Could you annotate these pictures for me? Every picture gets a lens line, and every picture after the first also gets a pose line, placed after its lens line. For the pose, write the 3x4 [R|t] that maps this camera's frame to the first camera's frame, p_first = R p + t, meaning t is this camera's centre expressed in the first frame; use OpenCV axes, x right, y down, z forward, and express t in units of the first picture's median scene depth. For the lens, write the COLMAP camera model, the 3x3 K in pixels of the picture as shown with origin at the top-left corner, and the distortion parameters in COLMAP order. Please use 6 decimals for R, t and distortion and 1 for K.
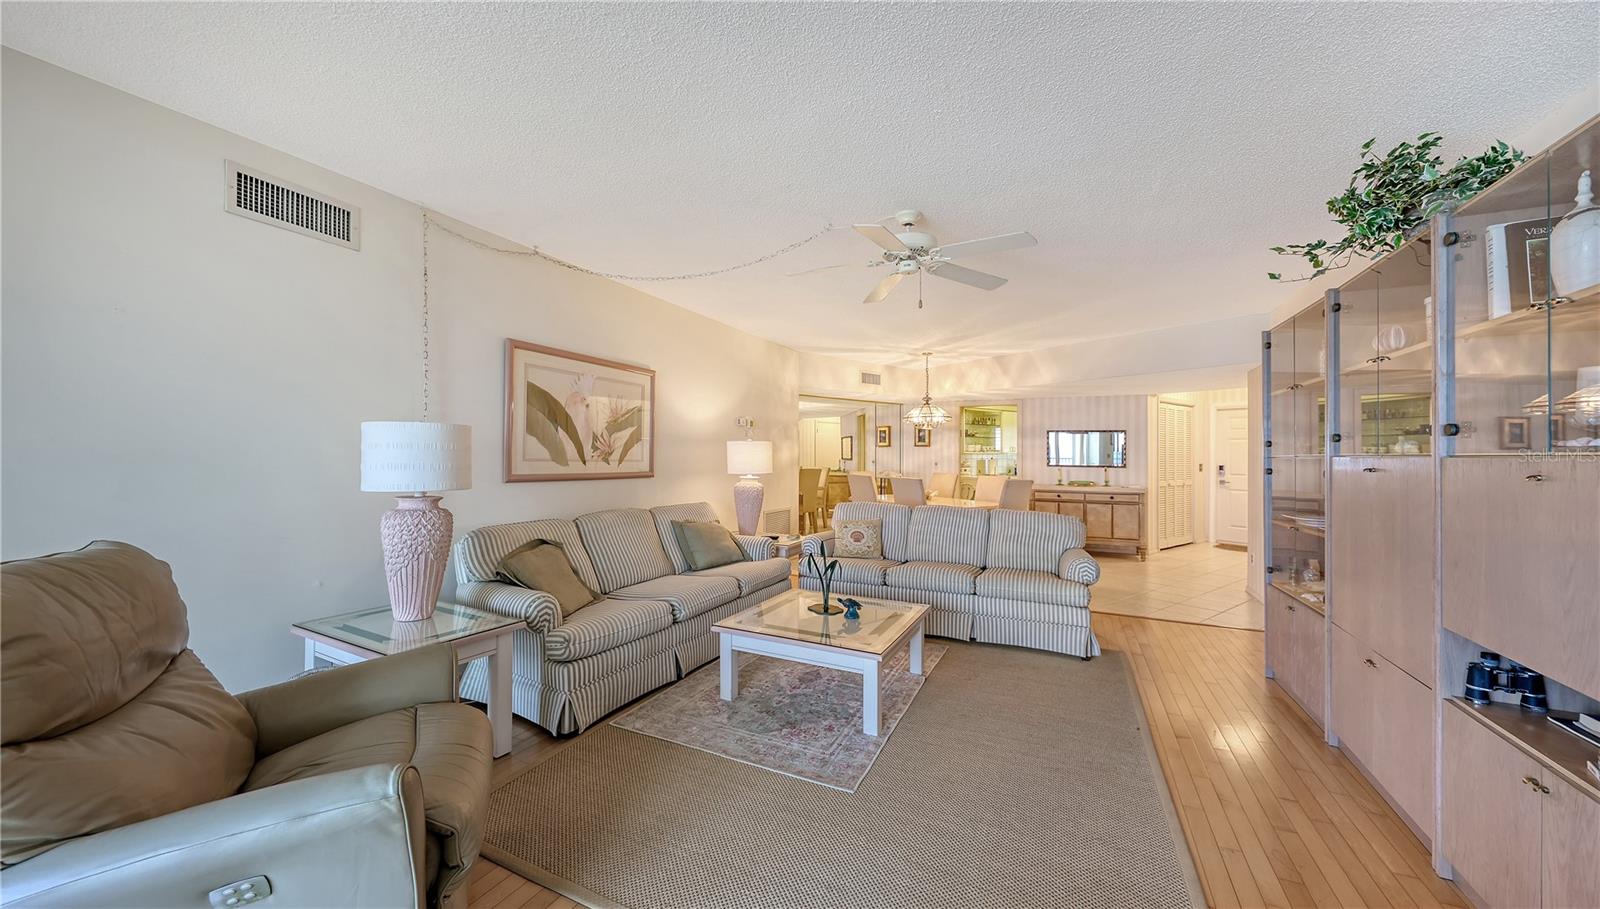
lens RADIAL K [[559.6, 0, 802.5], [0, 559.6, 453.5], [0, 0, 1]] dist [0.000185, -0.000128]
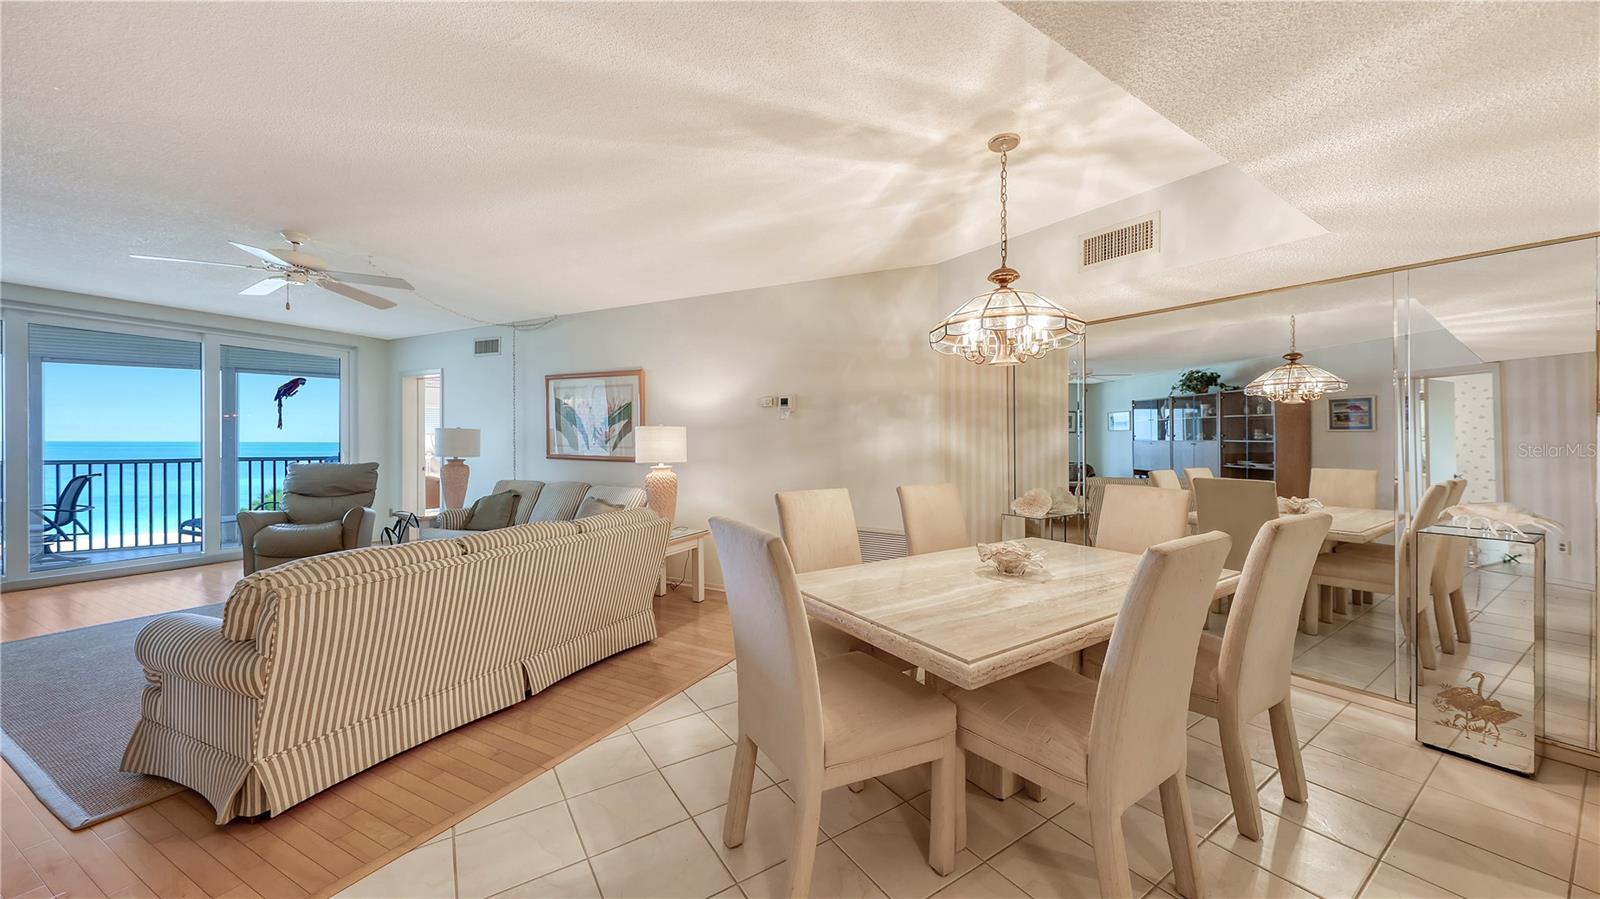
lens RADIAL K [[555.9, 0, 806.4], [0, 555.9, 445.8], [0, 0, 1]] dist [0.003109, 0.000162]
pose [[-0.023768, -0.006831, -0.999694, 0.558597], [-0.006852, 0.999954, -0.006670, 0.008753], [0.999694, 0.006691, -0.023814, 0.882313]]
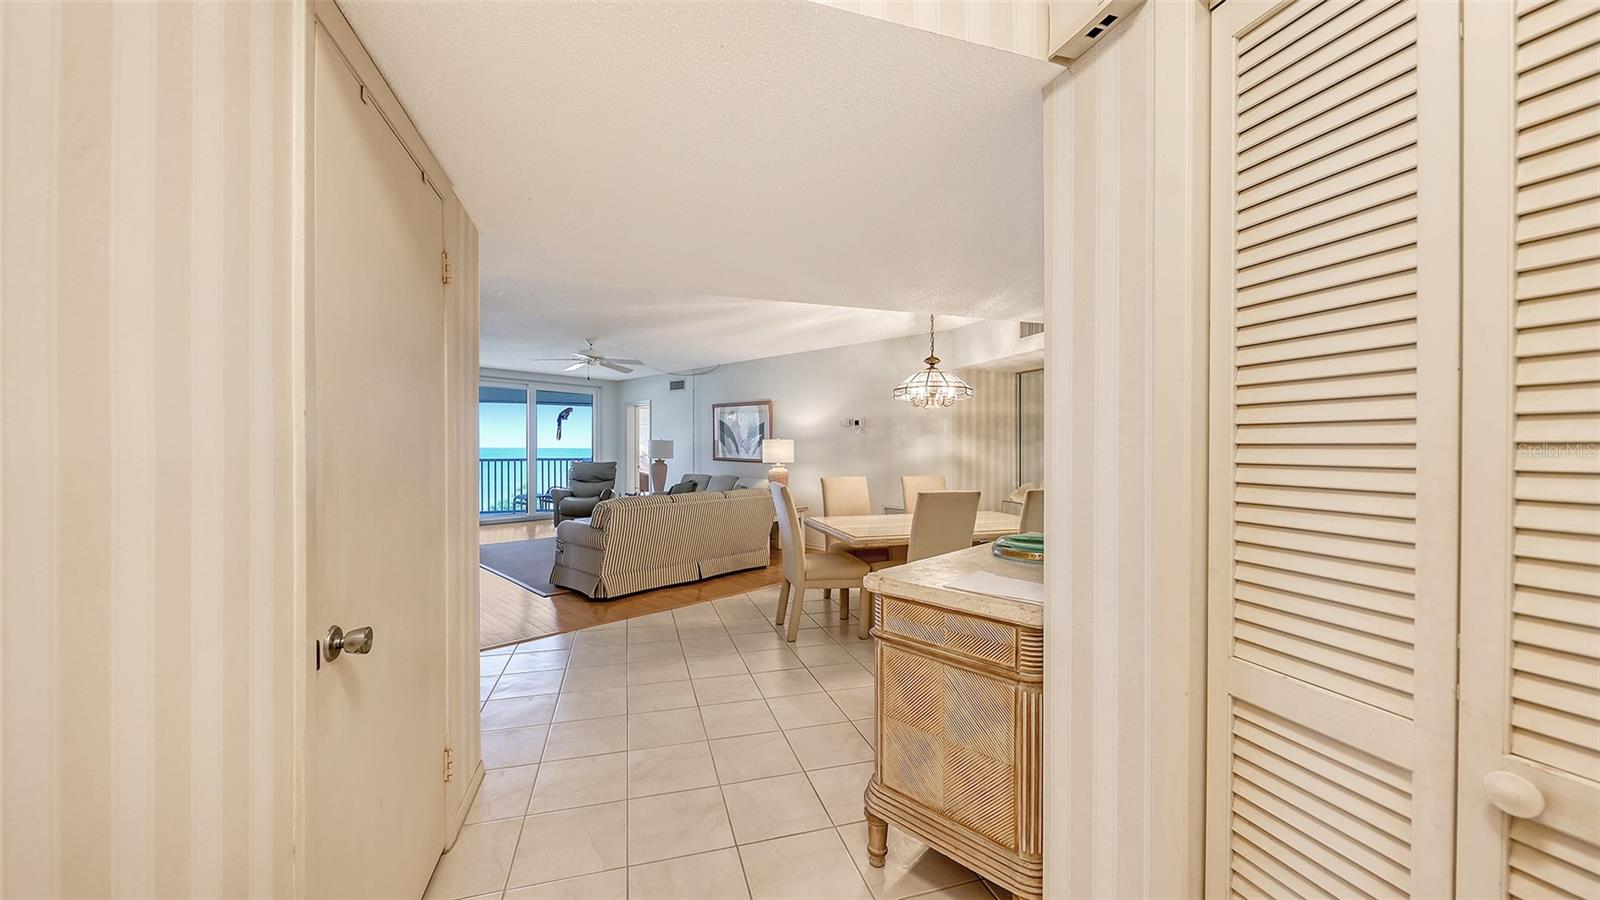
lens RADIAL K [[555.9, 0, 799.6], [0, 555.9, 459.0], [0, 0, 1]] dist [0.003109, 0.000162]
pose [[-0.311776, 0.004065, -0.950147, 0.857686], [-0.012584, 0.999885, 0.008407, 0.009672], [0.950072, 0.014578, -0.311689, 1.045847]]
